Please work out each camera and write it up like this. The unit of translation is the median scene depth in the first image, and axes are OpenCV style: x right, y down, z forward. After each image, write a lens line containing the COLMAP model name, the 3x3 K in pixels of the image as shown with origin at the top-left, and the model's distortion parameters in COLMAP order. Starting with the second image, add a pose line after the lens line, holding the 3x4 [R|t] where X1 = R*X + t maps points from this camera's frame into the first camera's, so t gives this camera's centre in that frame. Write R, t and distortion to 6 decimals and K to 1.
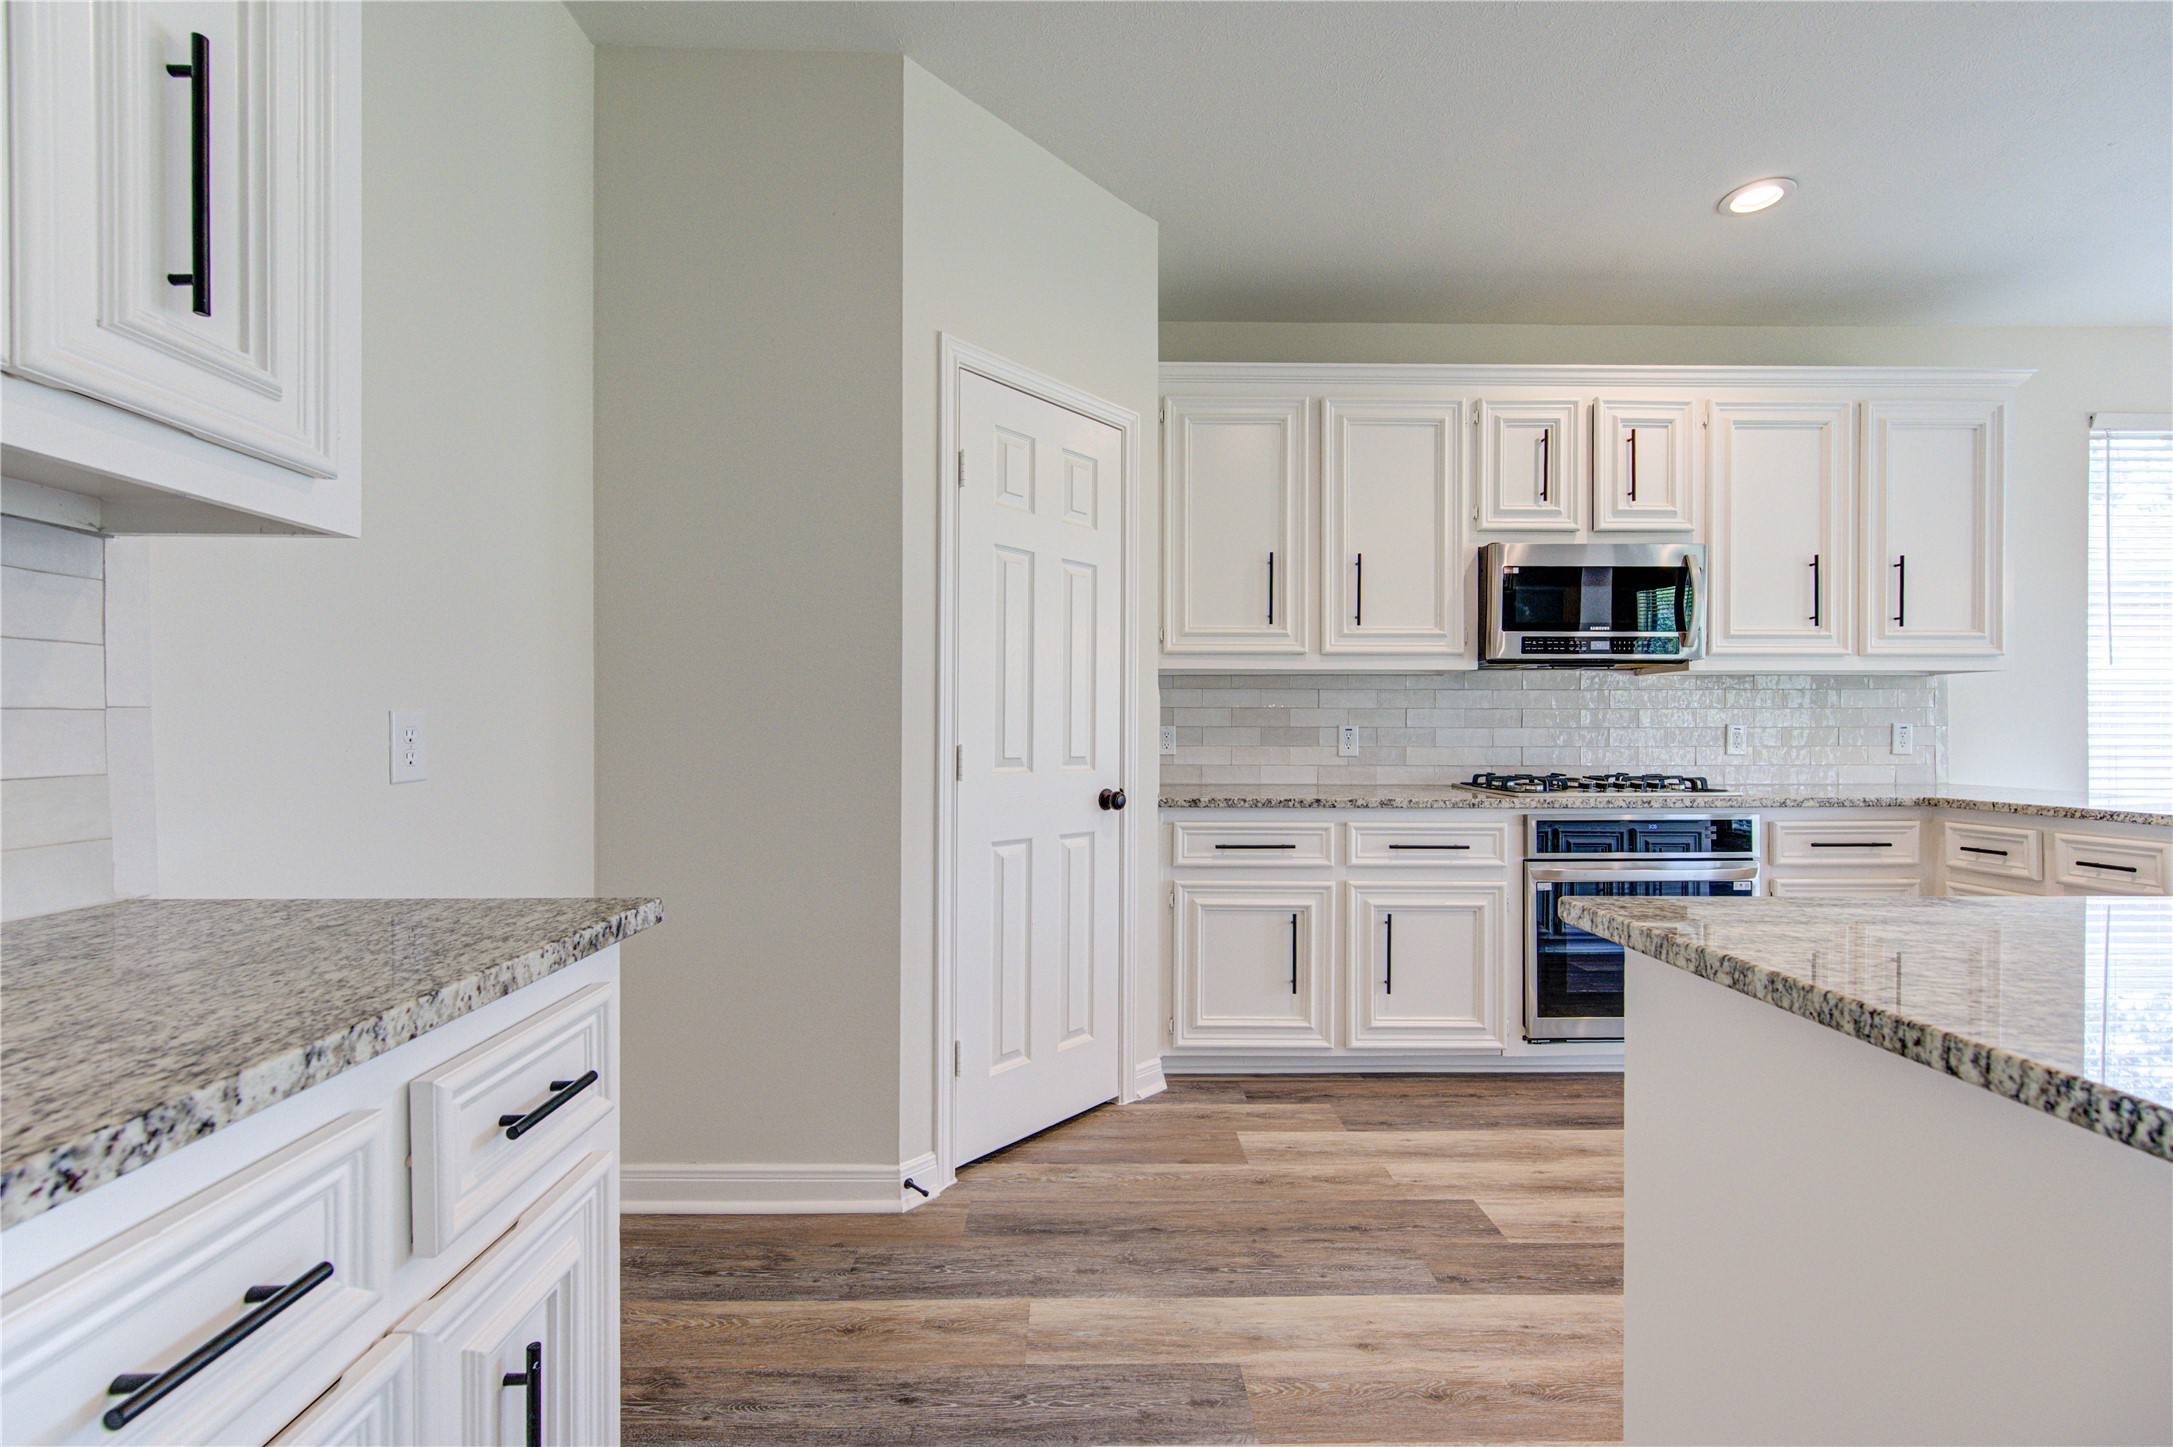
lens RADIAL K [[863.6, 0, 1108.8], [0, 863.6, 730.3], [0, 0, 1]] dist [-0.000361, 0.000169]
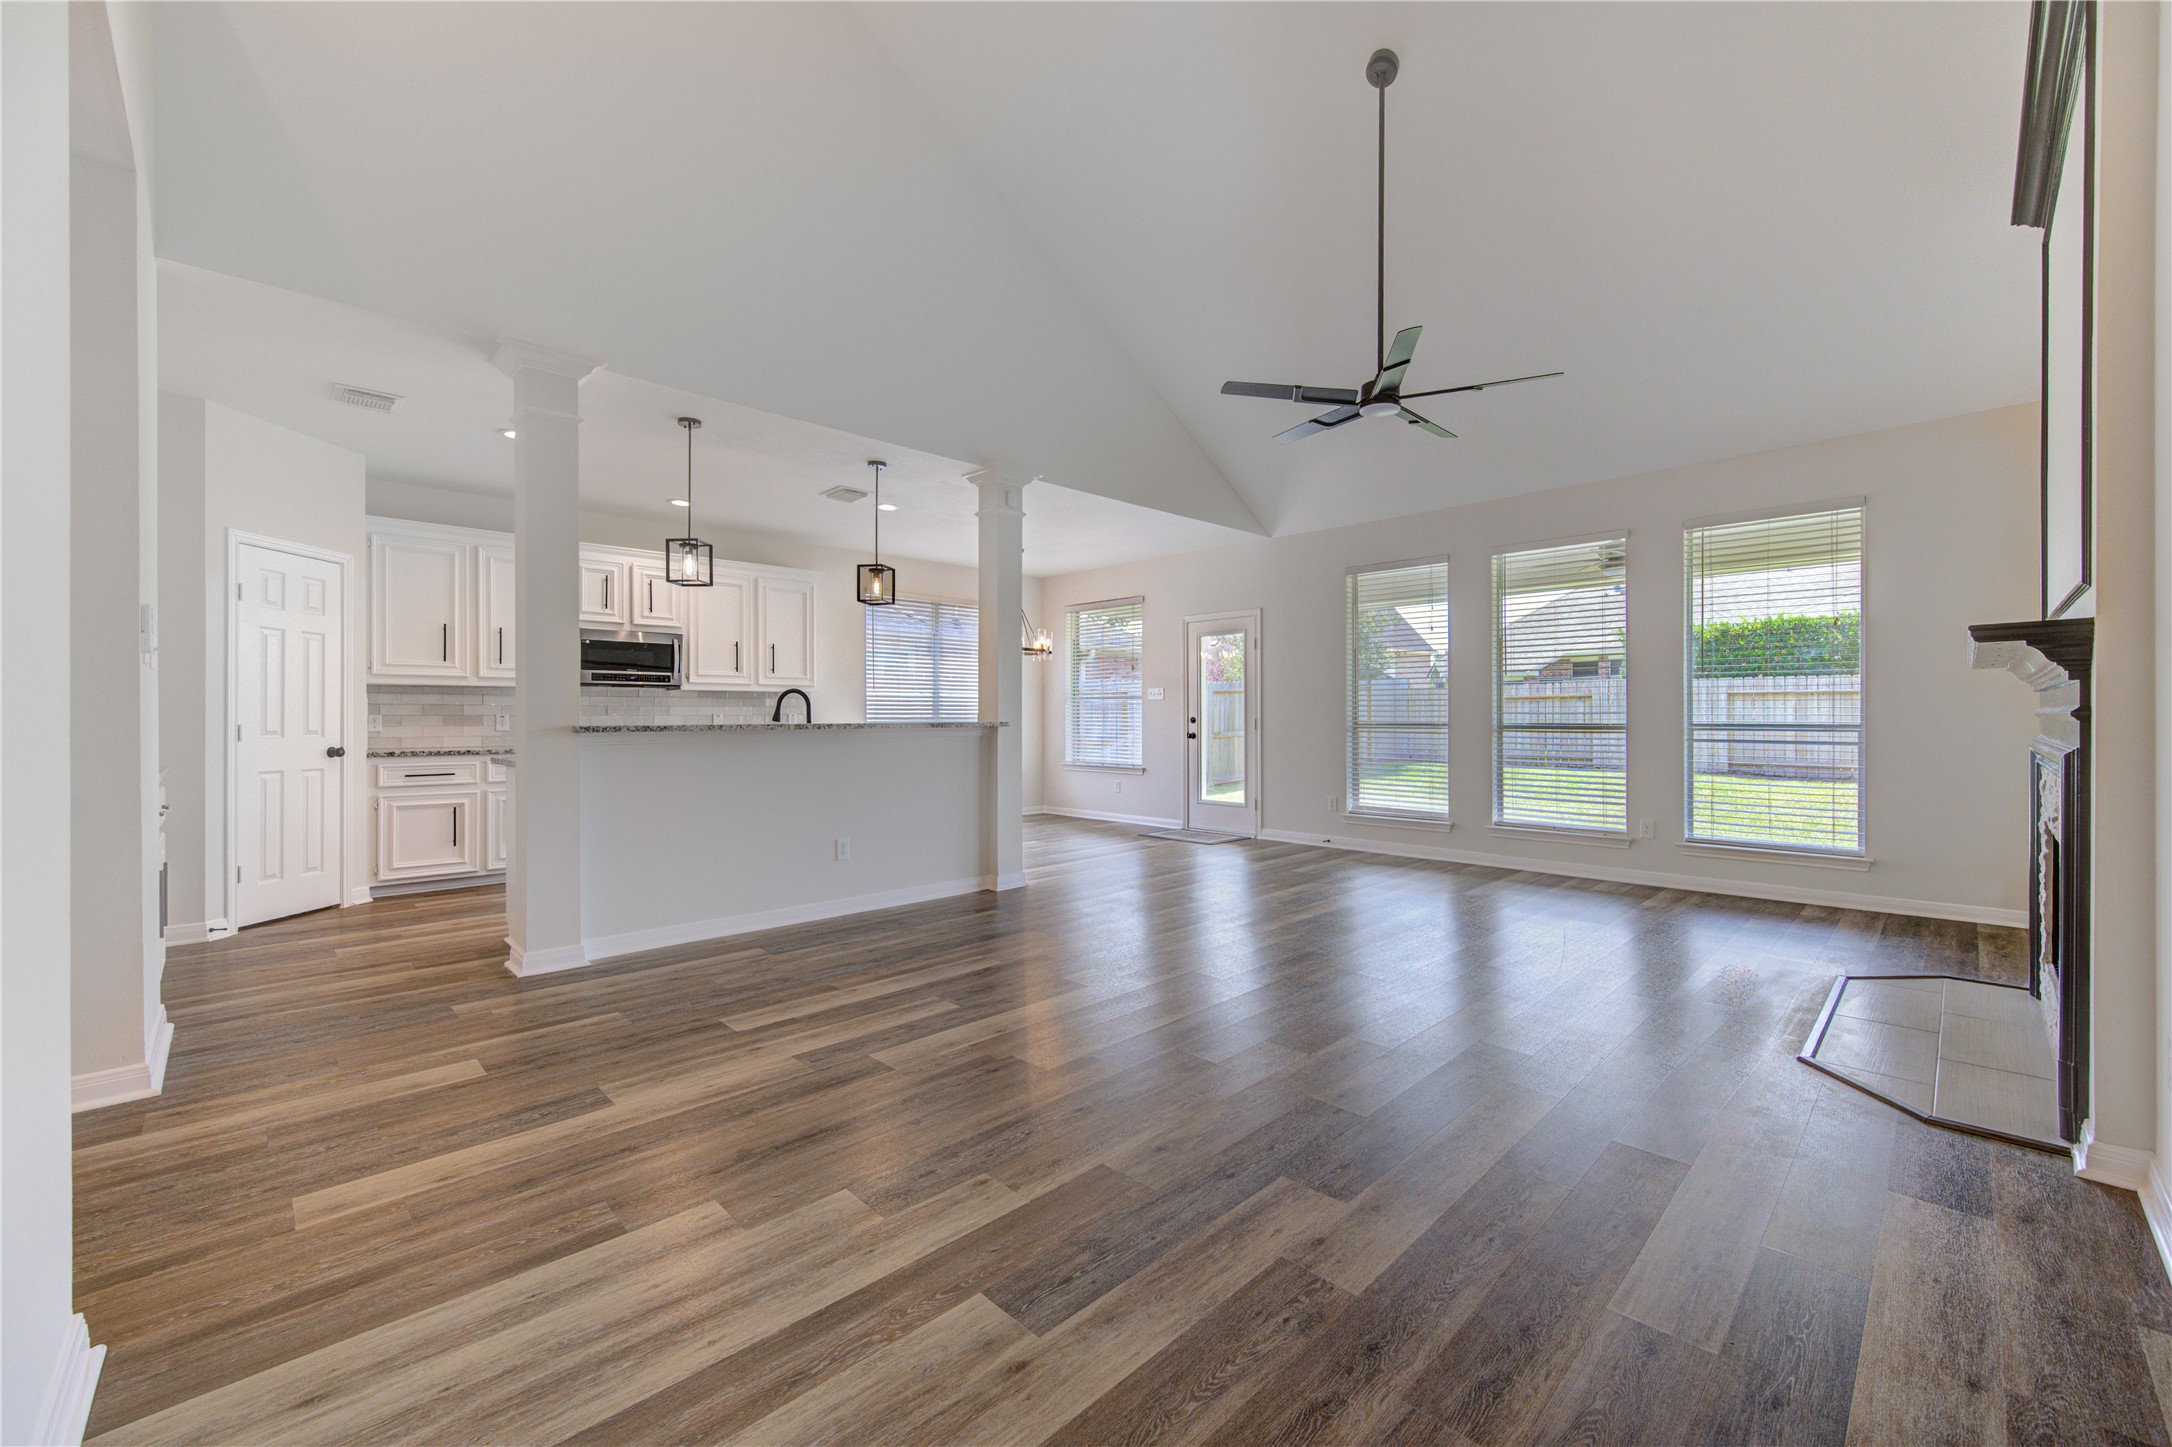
lens RADIAL K [[851.4, 0, 1094.6], [0, 851.4, 715.9], [0, 0, 1]] dist [0.000101, -0.000100]
pose [[0.727085, -0.001692, 0.686546, -0.066151], [0.002086, 0.999998, 0.000255, -0.000053], [-0.686545, 0.001247, 0.727087, -1.496060]]
